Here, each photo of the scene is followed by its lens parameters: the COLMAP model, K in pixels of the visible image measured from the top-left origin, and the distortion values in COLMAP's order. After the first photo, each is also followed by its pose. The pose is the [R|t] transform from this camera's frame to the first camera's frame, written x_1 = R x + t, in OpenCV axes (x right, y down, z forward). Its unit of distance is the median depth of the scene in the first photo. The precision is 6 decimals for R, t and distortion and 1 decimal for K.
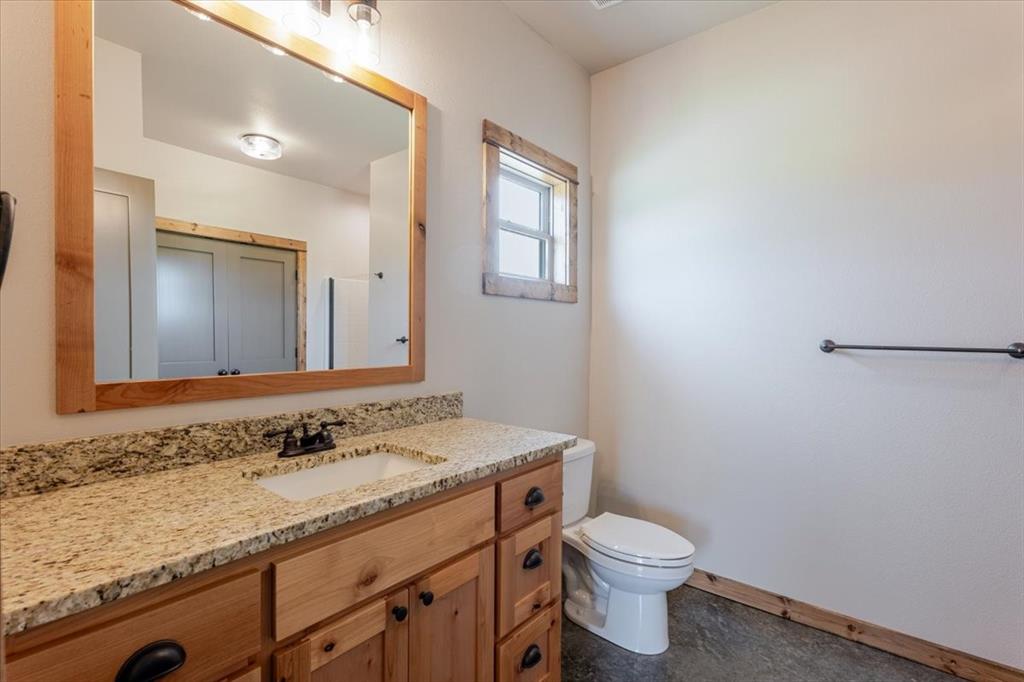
lens RADIAL K [[479.5, 0, 509.2], [0, 479.5, 338.1], [0, 0, 1]] dist [0.003843, 0.000338]
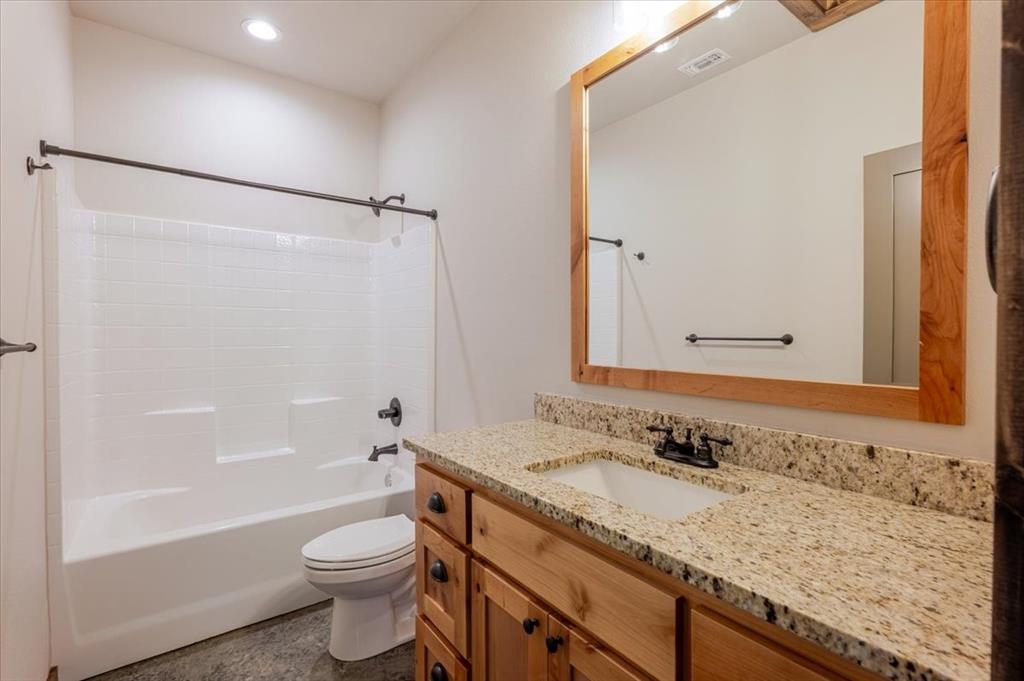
lens RADIAL K [[479.5, 0, 509.2], [0, 479.5, 337.6], [0, 0, 1]] dist [0.003843, 0.000338]
pose [[-0.224727, 0.004139, -0.974413, 0.563768], [-0.006034, 0.999966, 0.005639, 0.000309], [0.974403, 0.007147, -0.224694, 0.921405]]
